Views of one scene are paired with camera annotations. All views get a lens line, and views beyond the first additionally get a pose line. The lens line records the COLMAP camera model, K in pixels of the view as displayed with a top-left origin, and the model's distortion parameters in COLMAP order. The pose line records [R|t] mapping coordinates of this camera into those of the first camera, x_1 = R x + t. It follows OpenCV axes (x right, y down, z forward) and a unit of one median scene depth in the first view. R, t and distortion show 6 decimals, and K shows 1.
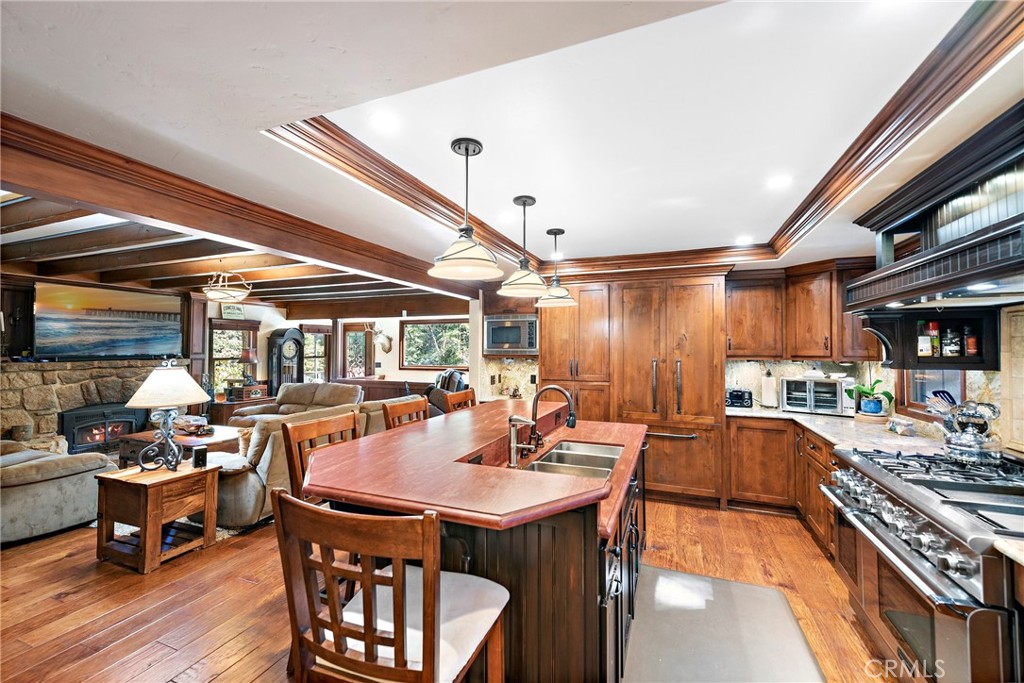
lens RADIAL K [[416.1, 0, 514.7], [0, 416.1, 339.7], [0, 0, 1]] dist [-0.000346, -0.000102]
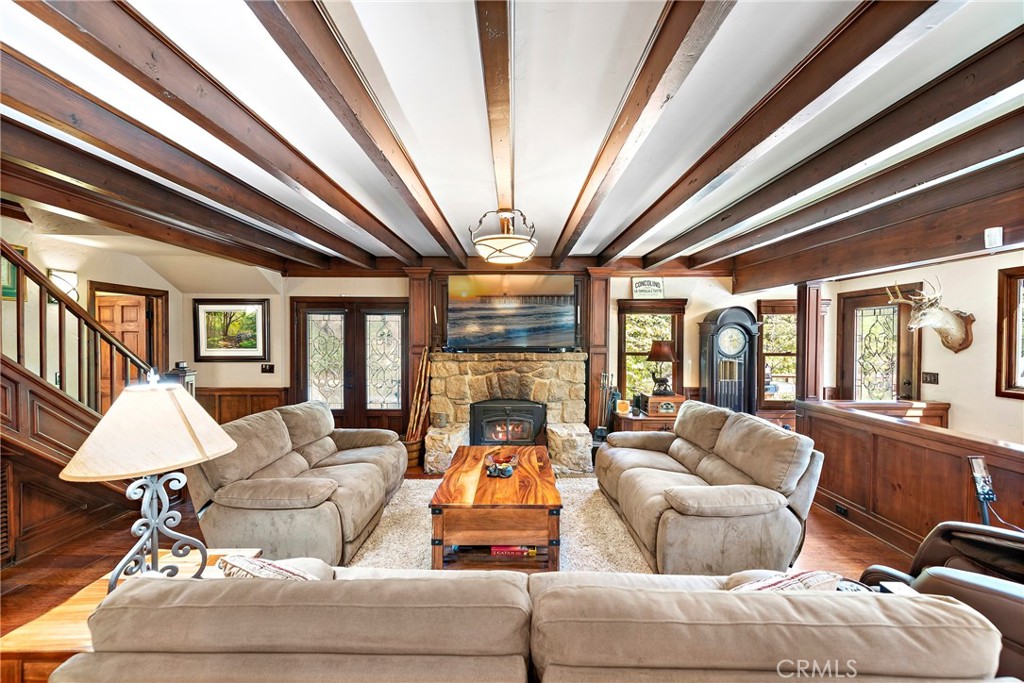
lens RADIAL K [[416.1, 0, 517.3], [0, 416.1, 340.0], [0, 0, 1]] dist [-0.000346, -0.000102]
pose [[0.370206, 0.006679, -0.928925, -0.115391], [0.015970, 0.999781, 0.013553, 0.009893], [0.928812, -0.019853, 0.370019, 0.621997]]
